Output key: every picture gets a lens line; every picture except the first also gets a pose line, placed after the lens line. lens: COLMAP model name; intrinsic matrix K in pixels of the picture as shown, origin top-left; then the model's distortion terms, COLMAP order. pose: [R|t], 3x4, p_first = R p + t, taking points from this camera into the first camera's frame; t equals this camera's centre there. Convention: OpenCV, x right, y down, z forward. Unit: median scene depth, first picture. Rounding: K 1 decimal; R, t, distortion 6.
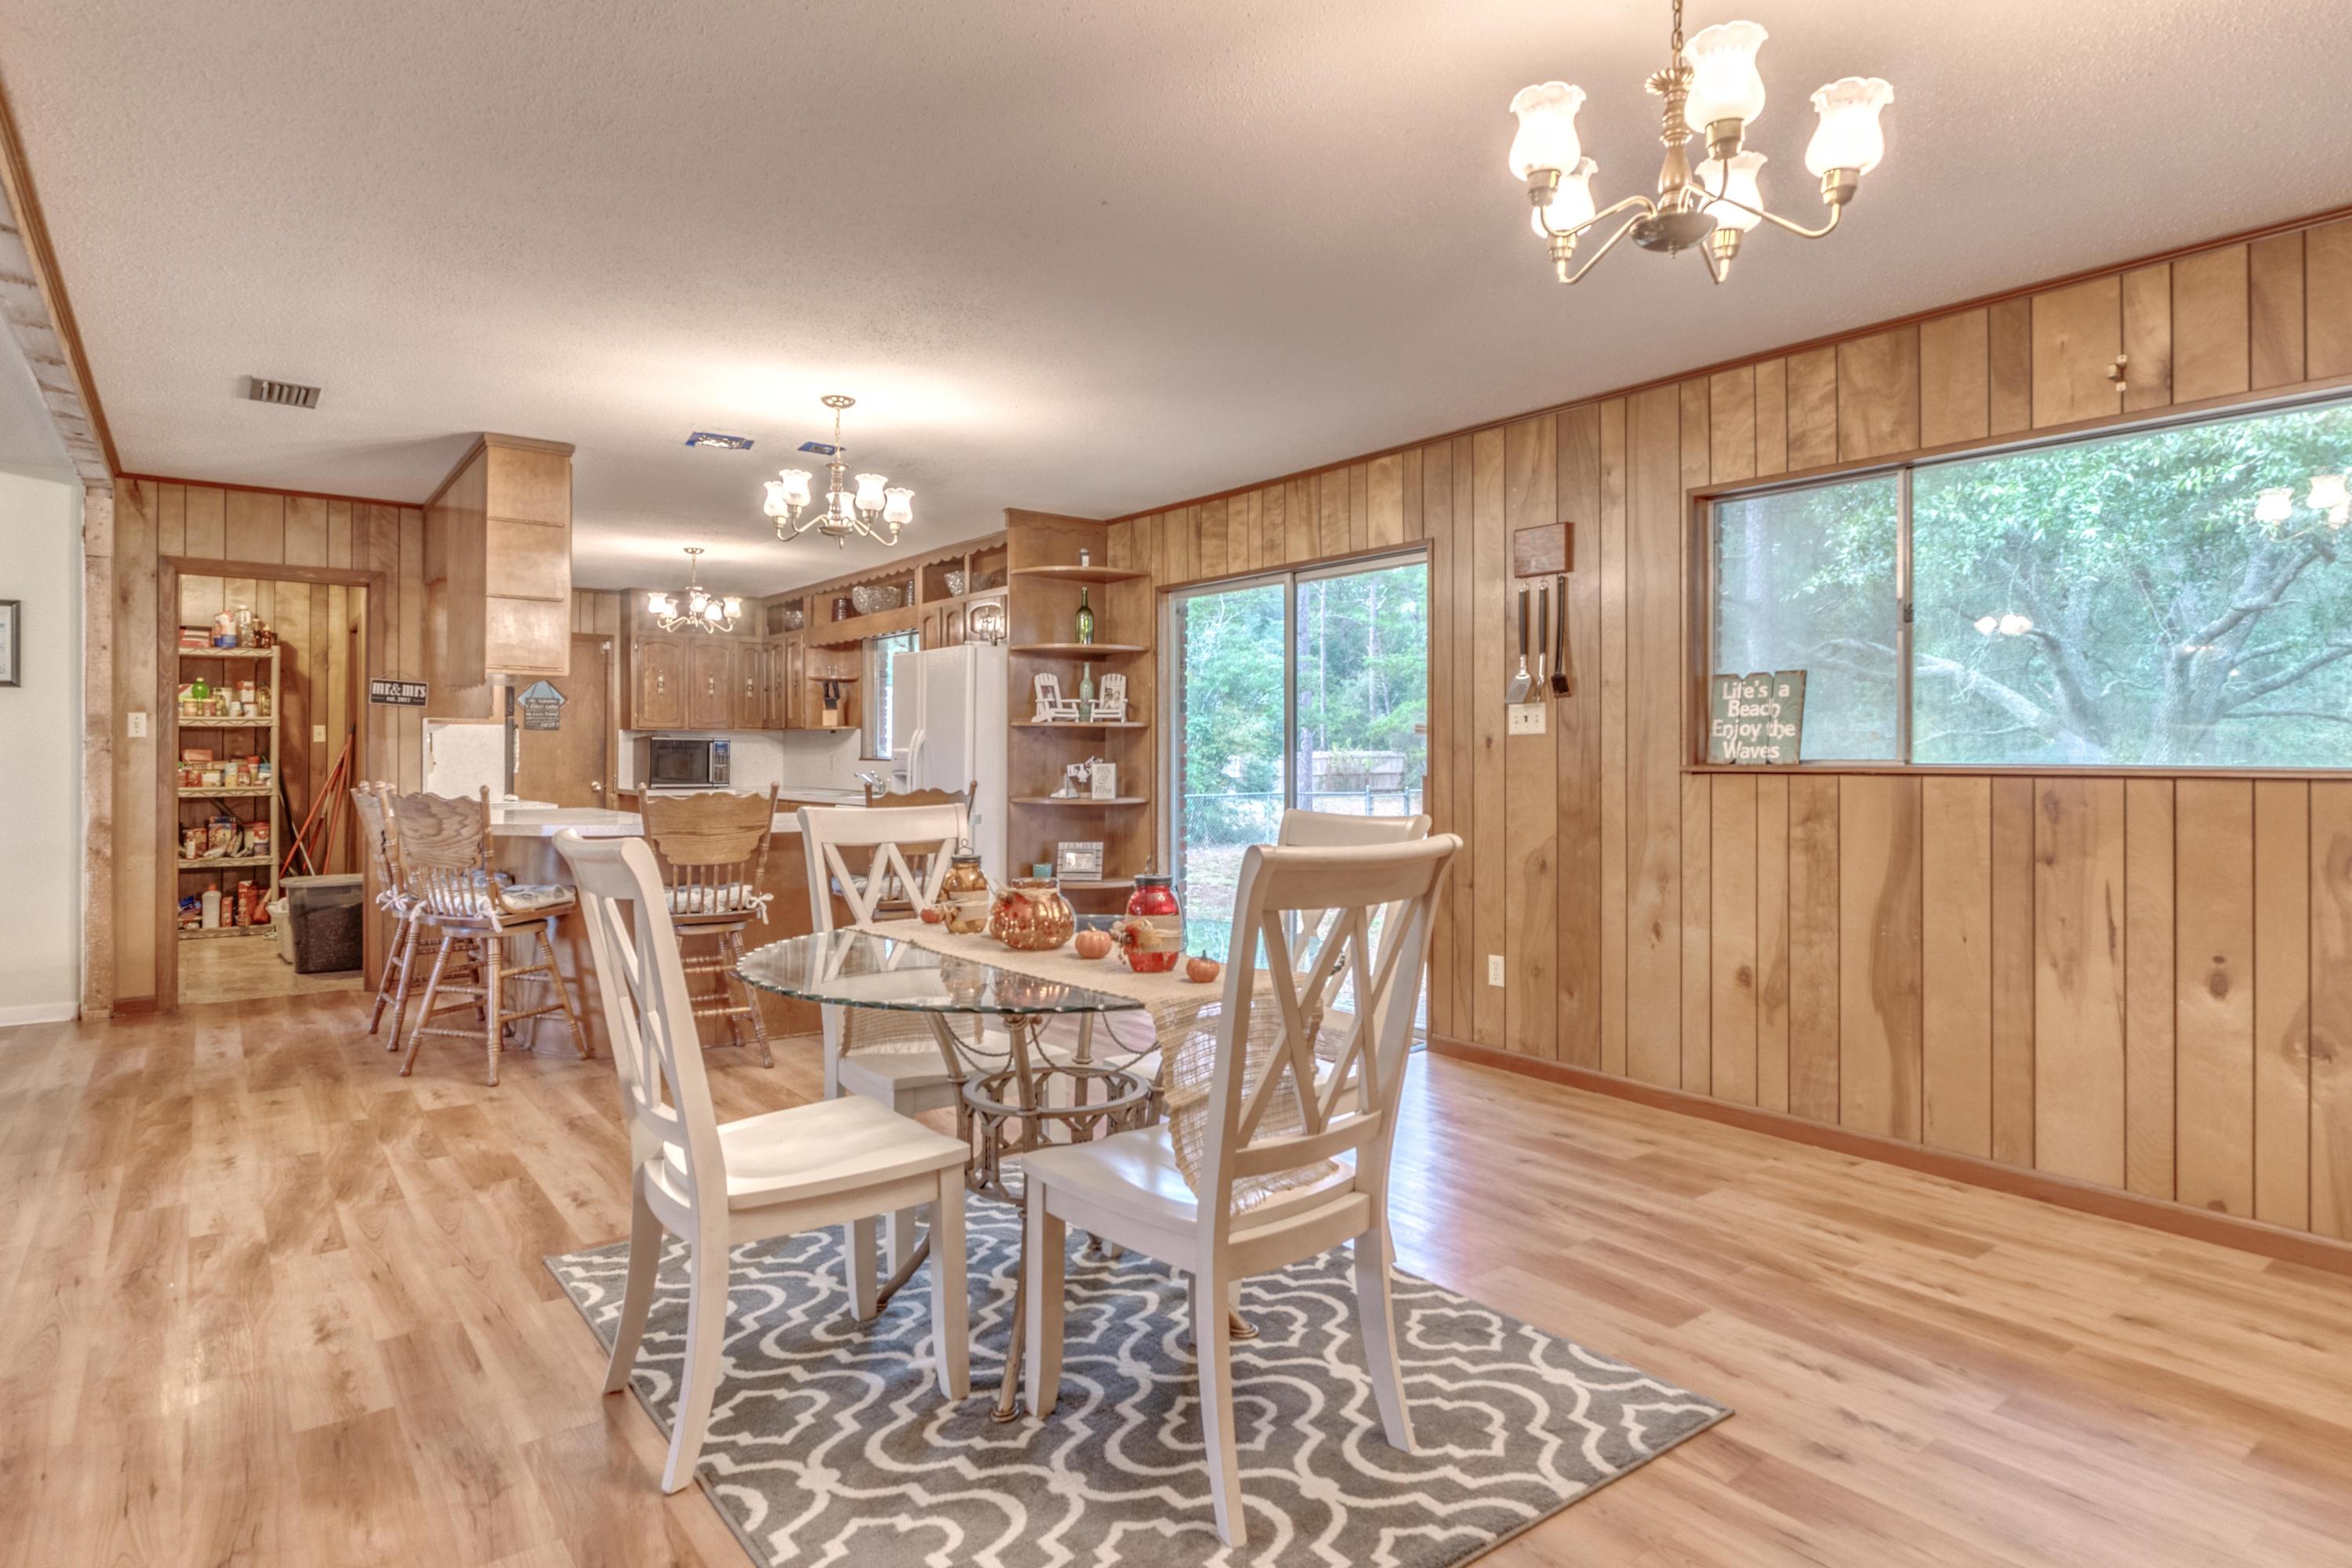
lens RADIAL K [[1266.4, 0, 1159.6], [0, 1266.4, 748.9], [0, 0, 1]] dist [-0.001863, -0.002129]
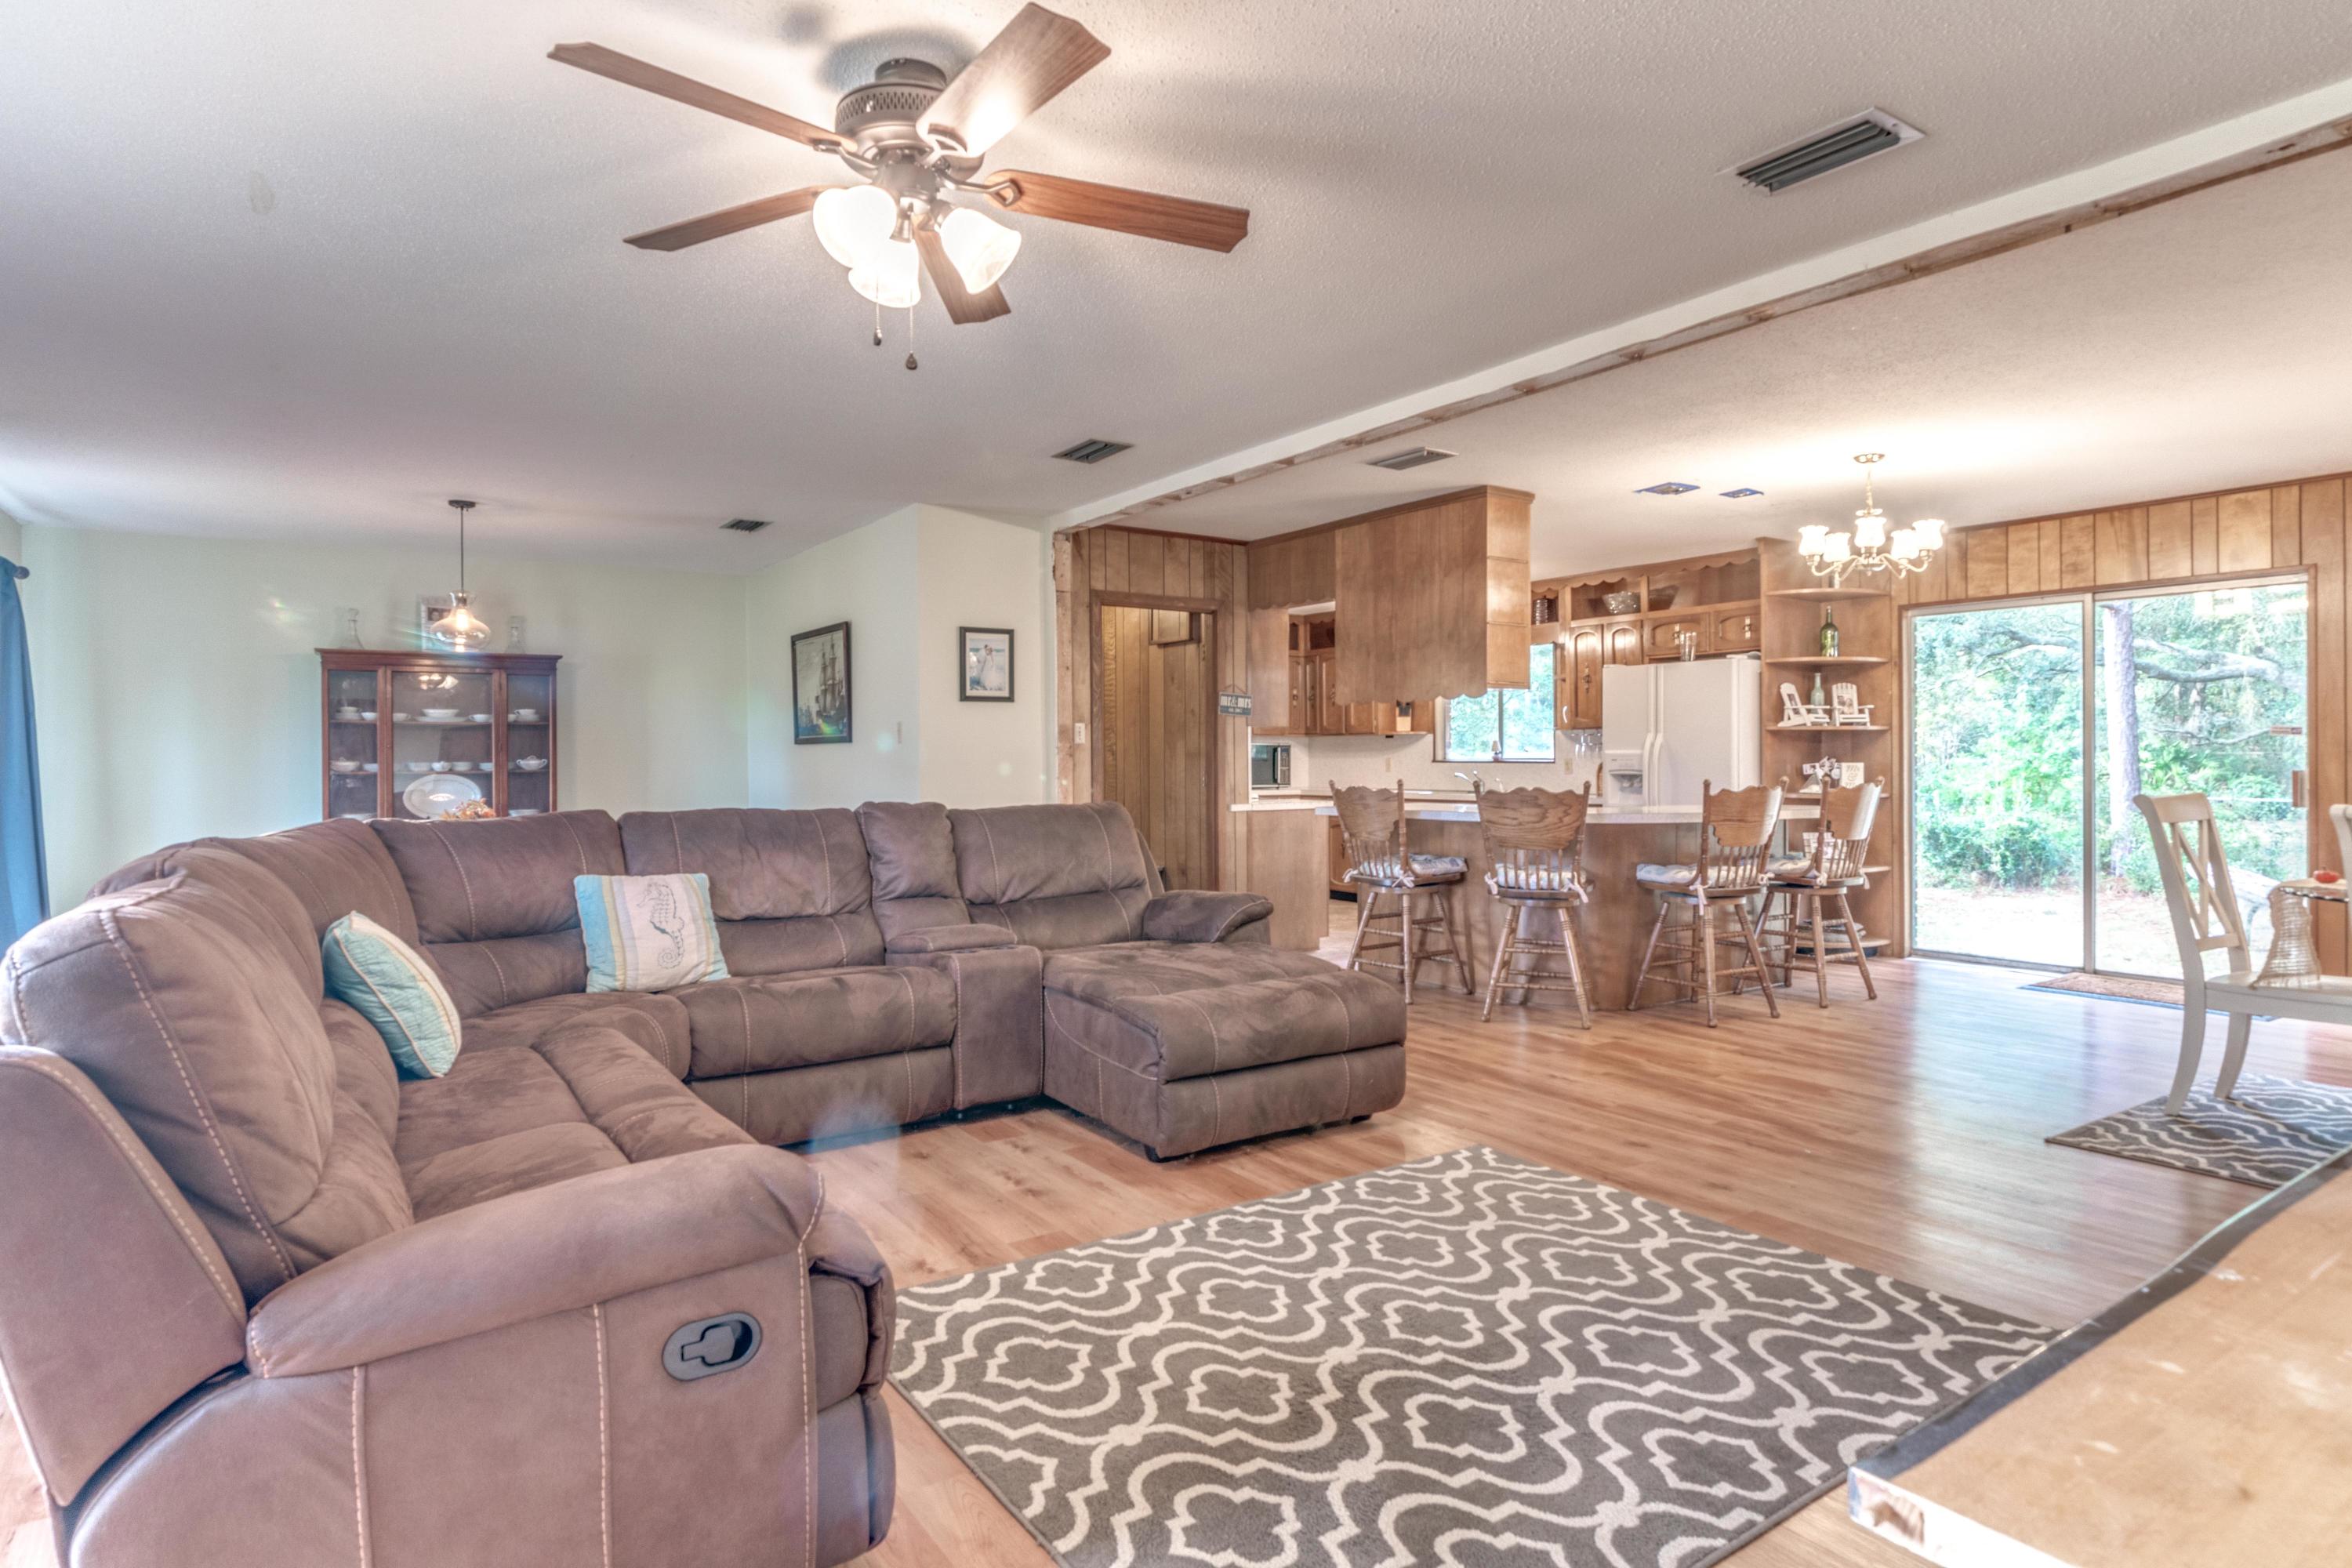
lens RADIAL K [[1266.4, 0, 1159.6], [0, 1266.4, 748.9], [0, 0, 1]] dist [-0.001863, -0.002129]
pose [[0.998158, -0.005182, -0.060444, -0.673037], [0.004930, 0.999979, -0.004319, 0.001012], [0.060465, 0.004013, 0.998162, -0.181237]]
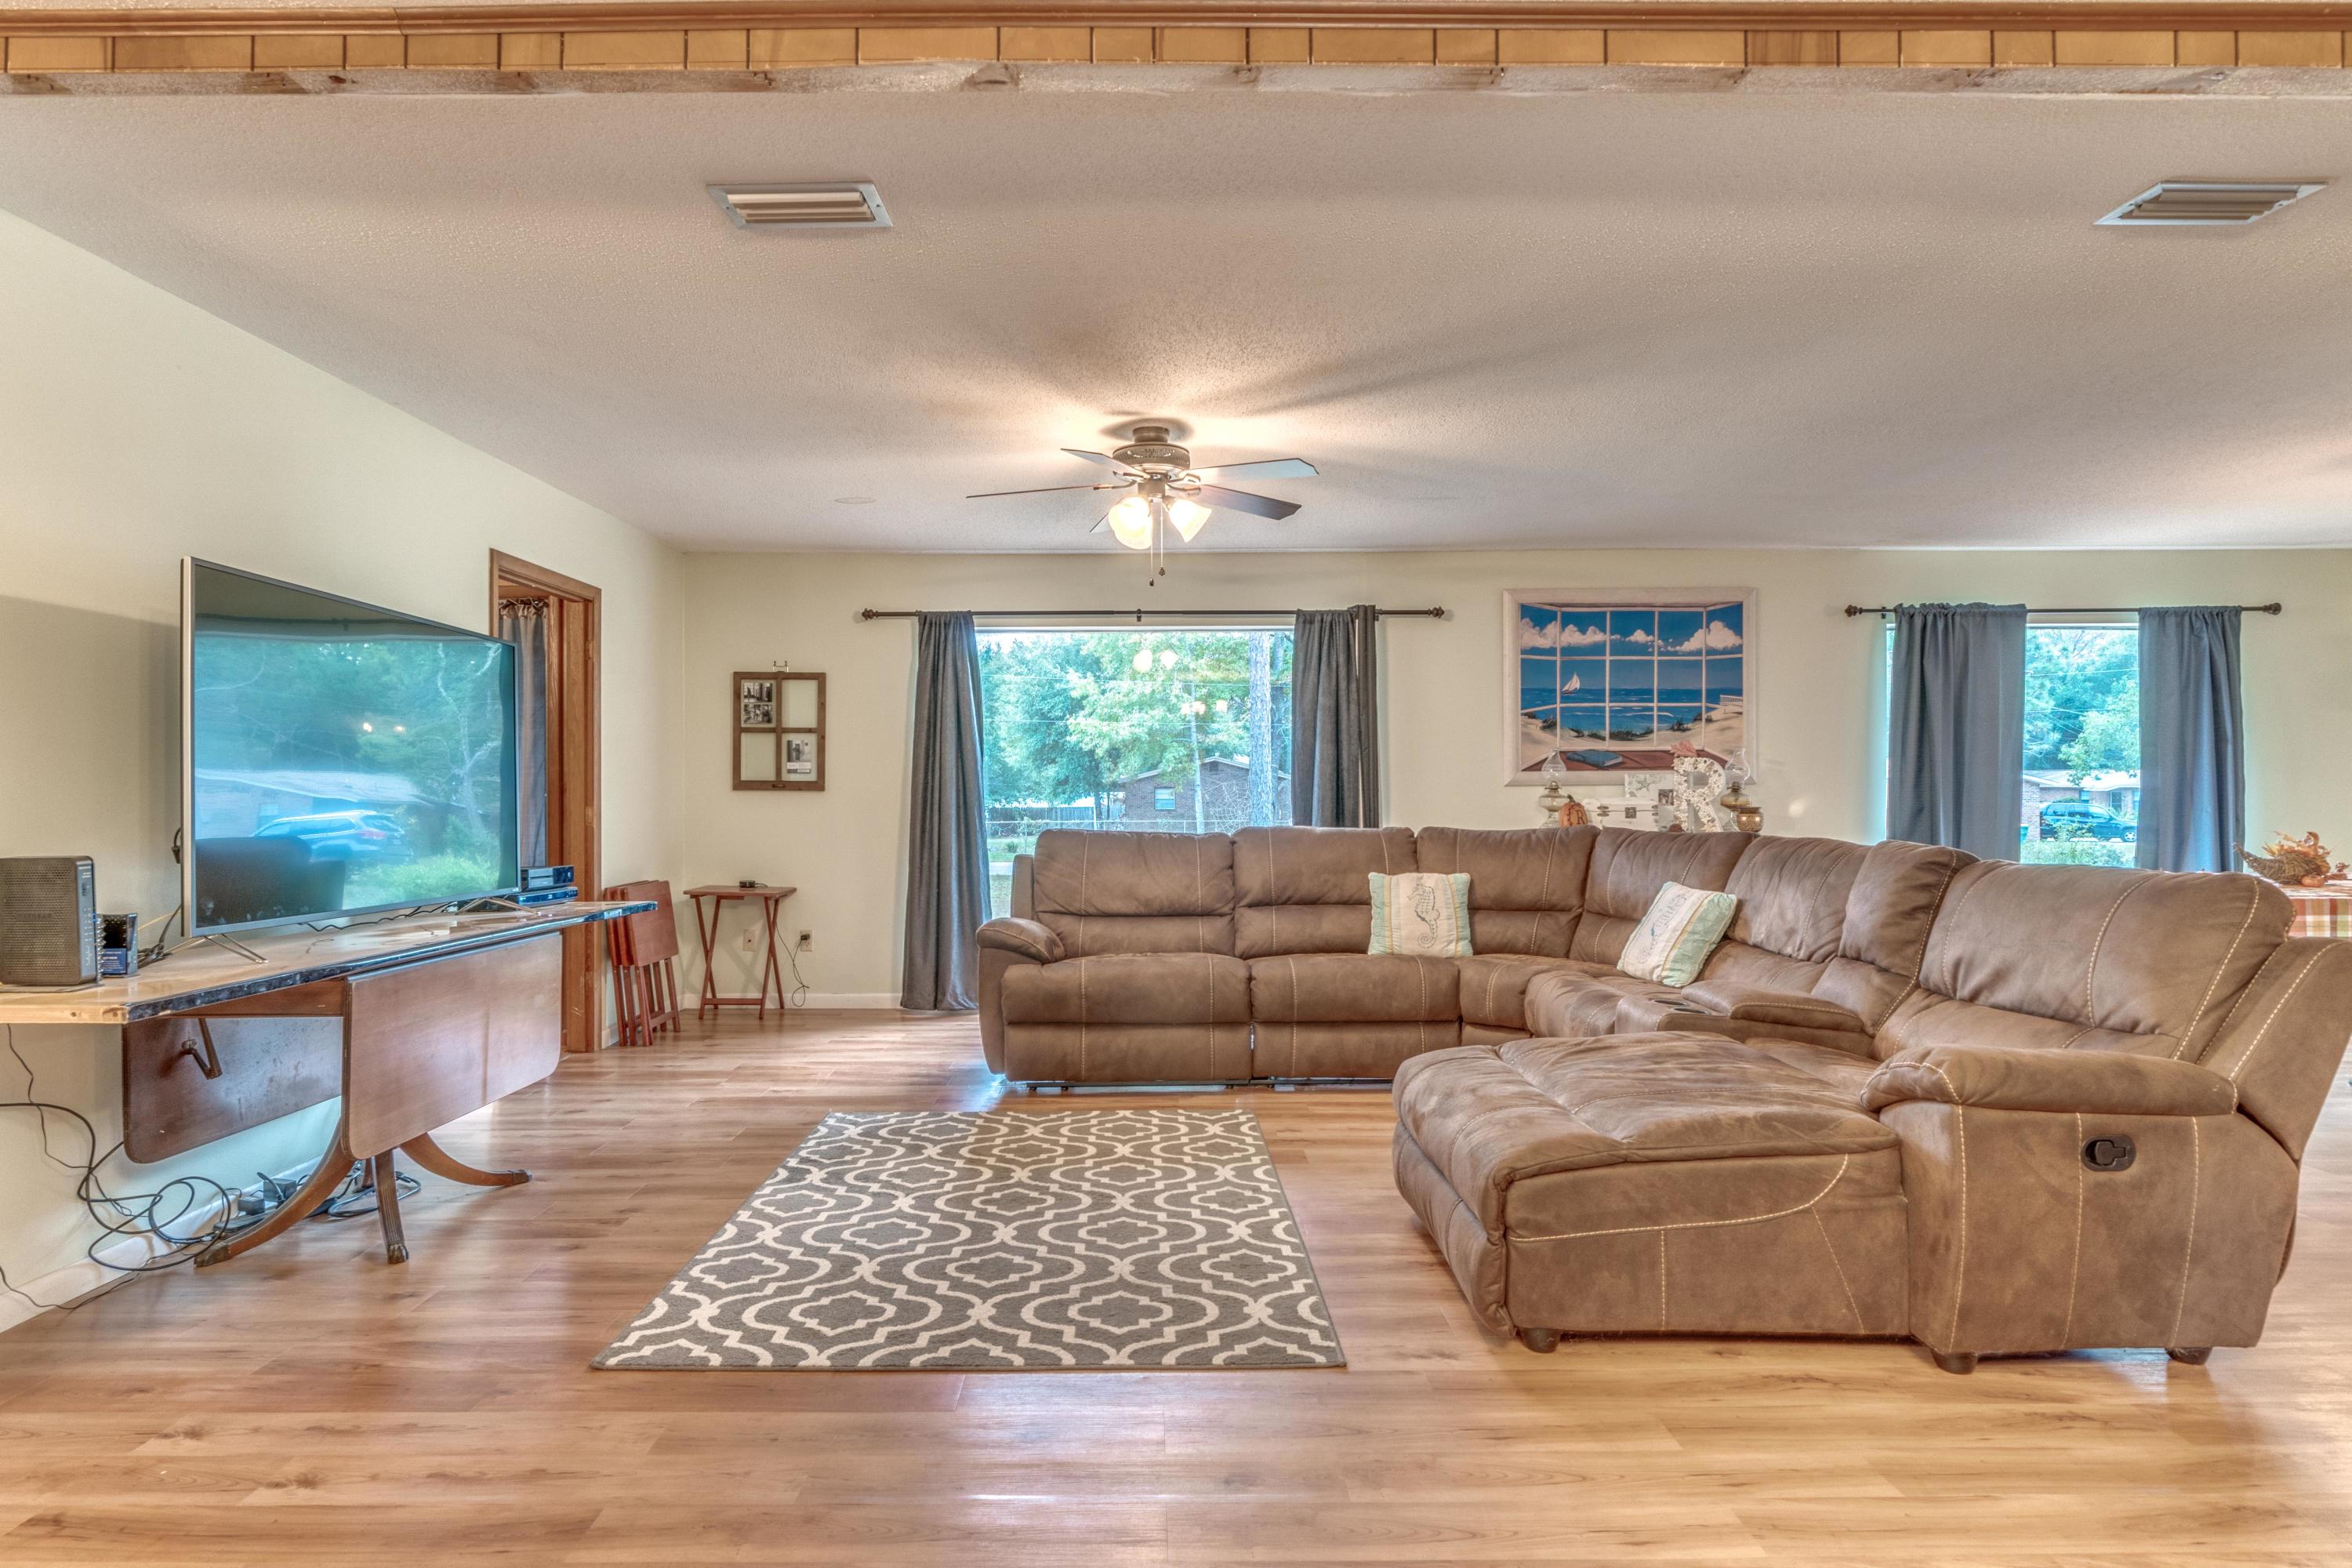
lens RADIAL K [[1246.4, 0, 1159.6], [0, 1246.4, 800.5], [0, 0, 1]] dist [-0.002571, -0.001142]
pose [[-0.591211, 0.011285, -0.806438, -0.153301], [0.006913, 0.999936, 0.008924, 0.000813], [0.806487, -0.000299, -0.591252, 0.697998]]
